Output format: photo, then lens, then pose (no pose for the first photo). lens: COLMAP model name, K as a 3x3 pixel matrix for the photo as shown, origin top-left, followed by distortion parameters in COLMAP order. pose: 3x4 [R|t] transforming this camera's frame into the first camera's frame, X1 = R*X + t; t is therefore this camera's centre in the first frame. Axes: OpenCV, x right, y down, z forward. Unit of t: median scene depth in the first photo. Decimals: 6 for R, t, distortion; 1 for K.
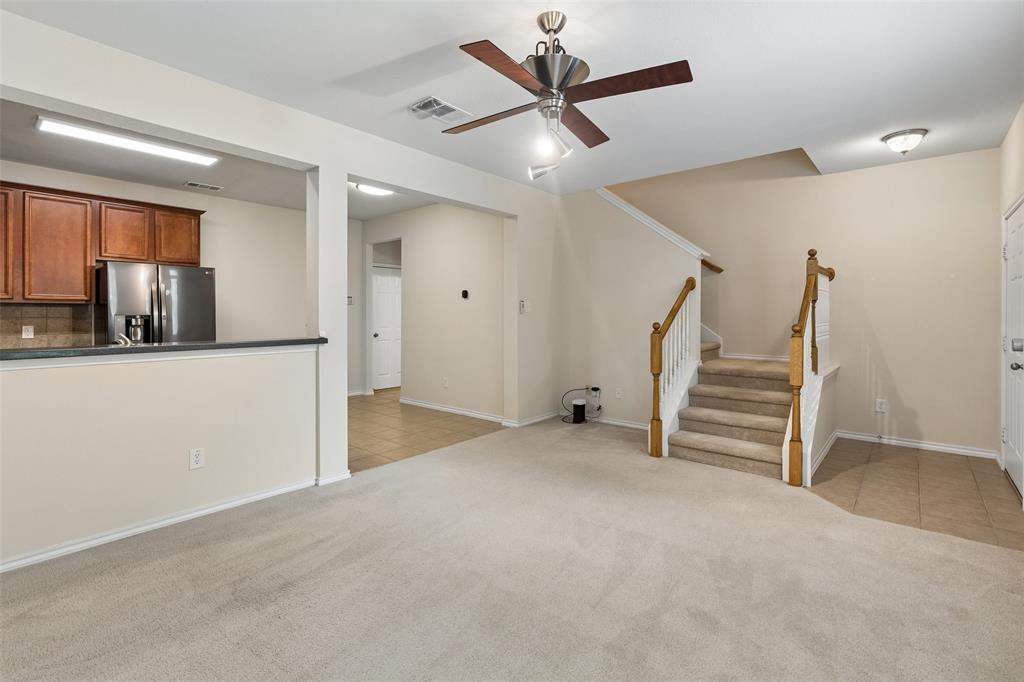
lens RADIAL K [[475.8, 0, 524.0], [0, 475.8, 316.7], [0, 0, 1]] dist [0.001185, 0.000042]
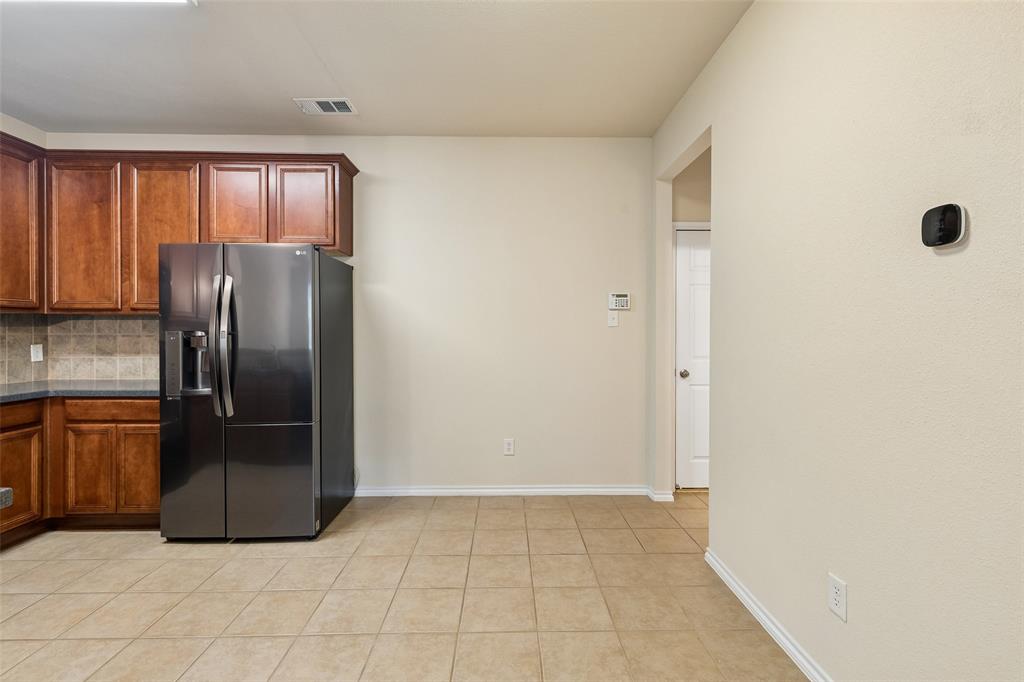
lens RADIAL K [[462.9, 0, 513.9], [0, 462.9, 333.5], [0, 0, 1]] dist [0.003498, 0.000254]
pose [[0.654596, 0.002182, -0.755975, -0.133125], [-0.003491, 0.999994, -0.000136, -0.001484], [0.755970, 0.002729, 0.654600, 1.052331]]
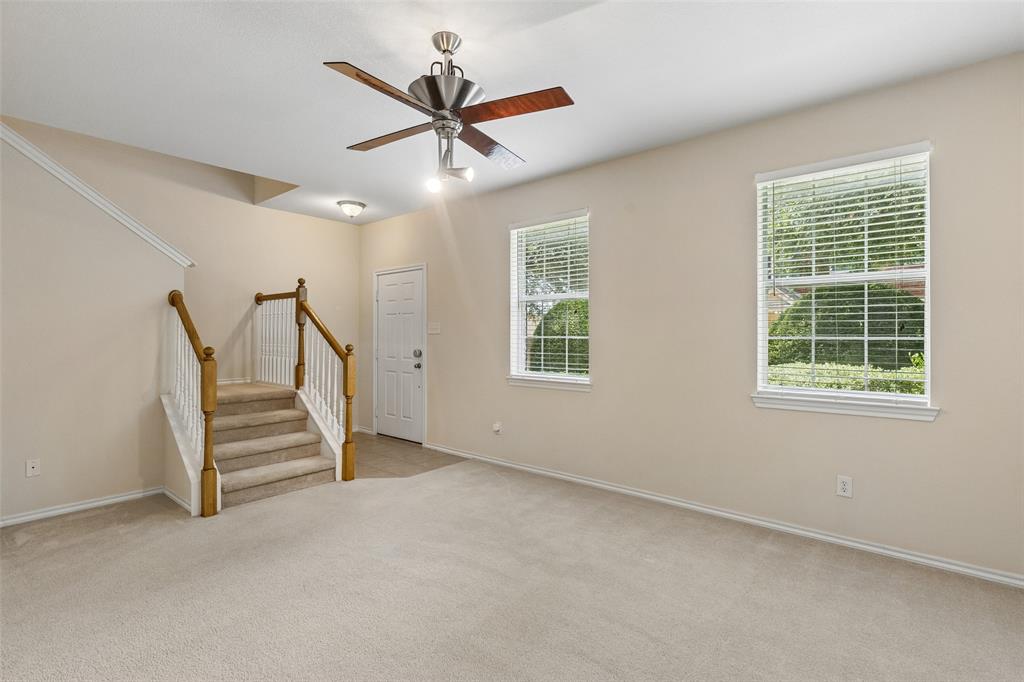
lens RADIAL K [[477.7, 0, 528.4], [0, 477.7, 332.3], [0, 0, 1]] dist [-0.005144, -0.000401]
pose [[-0.014367, 0.002354, 0.999894, -0.537879], [0.007026, 0.999973, -0.002254, -0.007319], [-0.999872, 0.006993, -0.014383, 0.485086]]
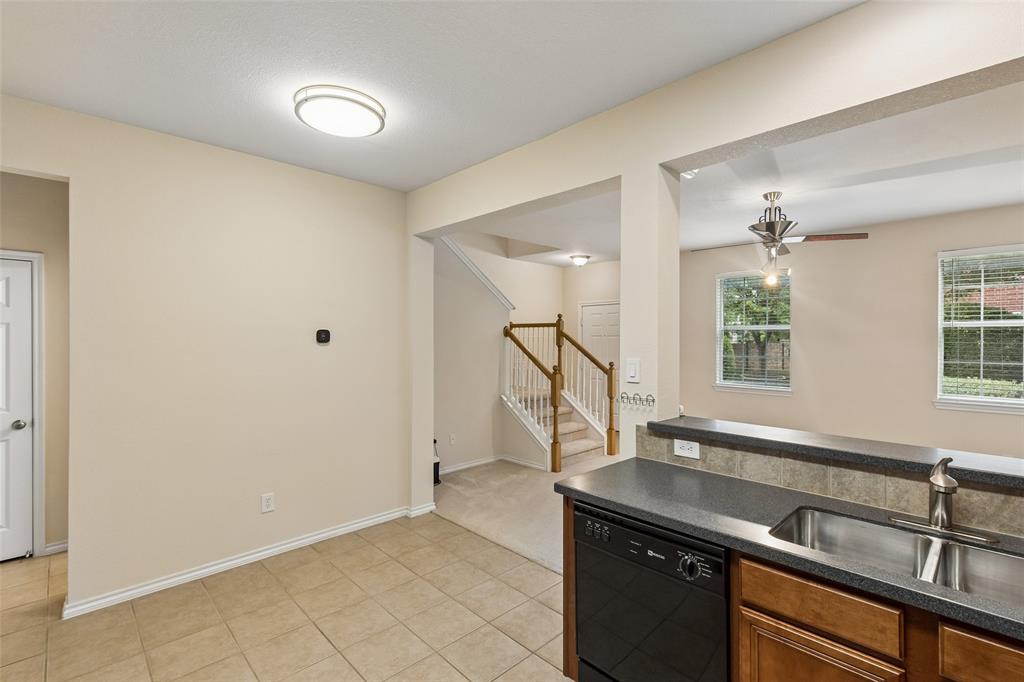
lens RADIAL K [[462.8, 0, 526.2], [0, 462.8, 339.9], [0, 0, 1]] dist [0.001045, 0.000111]
pose [[0.085012, -0.005769, 0.996363, -0.970261], [0.005711, 0.999970, 0.005302, -0.063477], [-0.996364, 0.005240, 0.085043, 1.000378]]
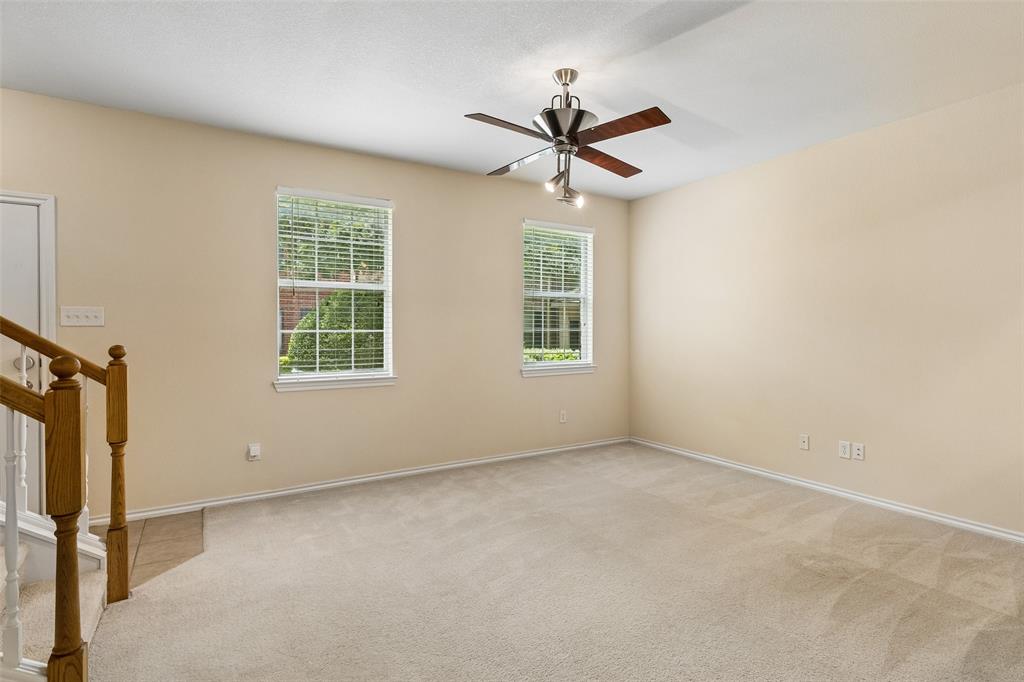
lens RADIAL K [[503.8, 0, 518.2], [0, 503.8, 331.0], [0, 0, 1]] dist [-0.000342, 0.000073]
pose [[-0.950009, -0.004494, 0.312189, -0.123451], [-0.000867, 0.999931, 0.011755, -0.009882], [-0.312220, 0.010896, -0.949947, 1.261465]]
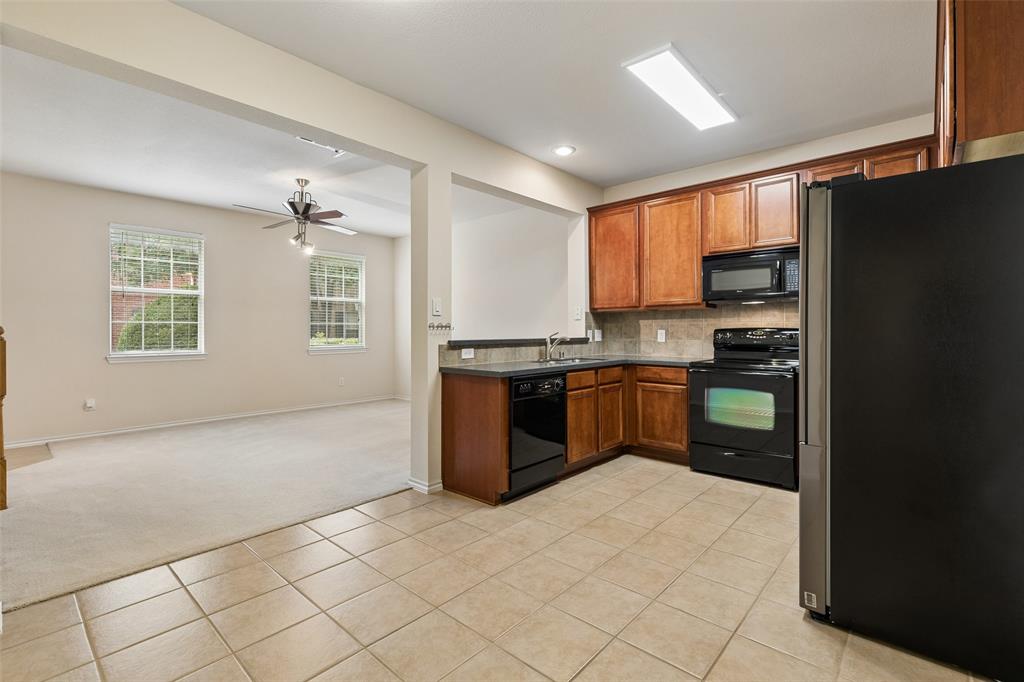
lens RADIAL K [[457.5, 0, 520.2], [0, 457.5, 326.4], [0, 0, 1]] dist [0.000794, -0.000032]
pose [[-0.999626, -0.000909, 0.027328, -0.554589], [-0.000903, 1.000000, 0.000213, 0.012534], [-0.027328, 0.000188, -0.999626, 1.724613]]
